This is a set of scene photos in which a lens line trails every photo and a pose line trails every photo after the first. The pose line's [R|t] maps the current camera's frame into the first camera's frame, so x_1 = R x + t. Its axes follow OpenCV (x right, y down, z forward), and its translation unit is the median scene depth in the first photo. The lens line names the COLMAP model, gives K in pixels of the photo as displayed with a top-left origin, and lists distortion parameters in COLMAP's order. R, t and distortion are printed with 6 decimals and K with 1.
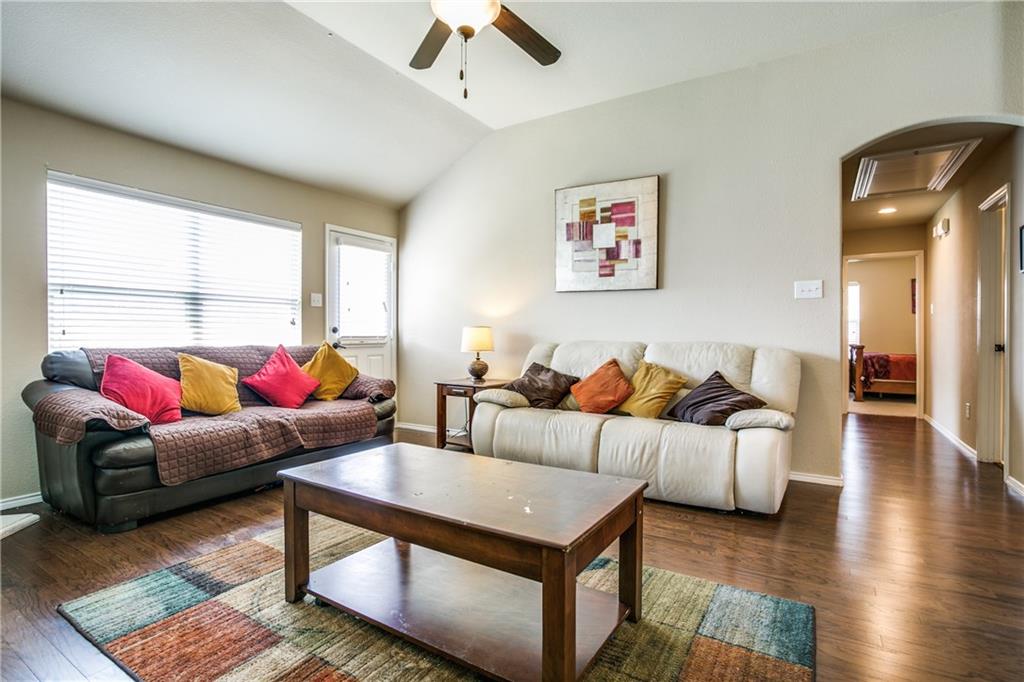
lens RADIAL K [[497.1, 0, 513.4], [0, 497.1, 339.0], [0, 0, 1]] dist [-0.032209, 0.003664]
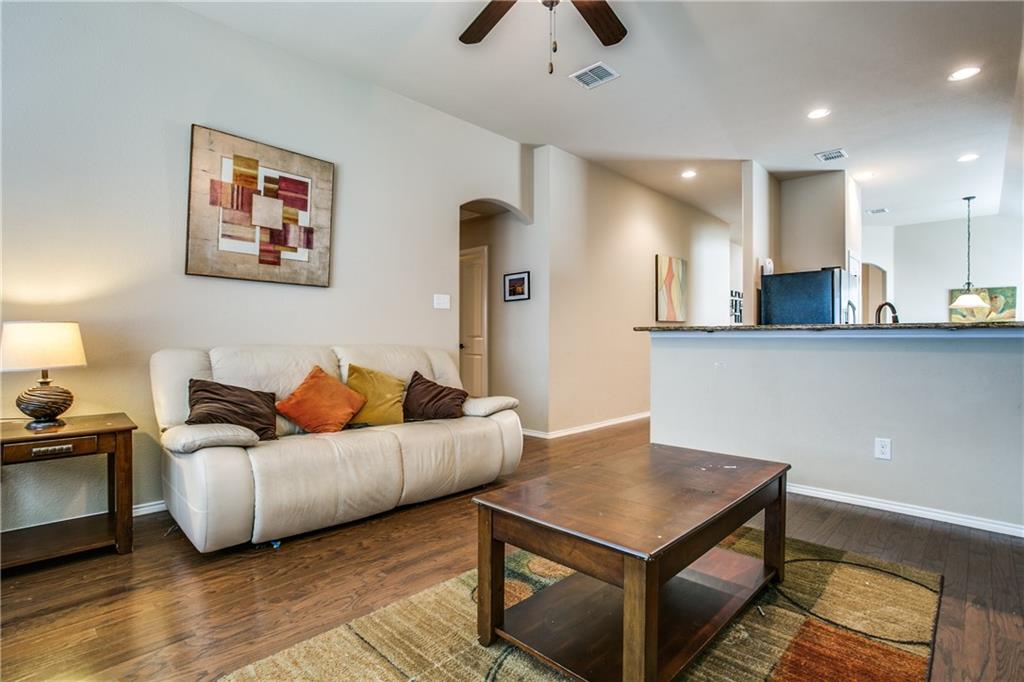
lens RADIAL K [[497.1, 0, 483.6], [0, 497.1, 341.9], [0, 0, 1]] dist [-0.032209, 0.003664]
pose [[0.247118, -0.010275, 0.968931, -0.500064], [0.005151, 0.999944, 0.009290, -0.006990], [-0.968972, 0.002695, 0.247157, 0.475636]]
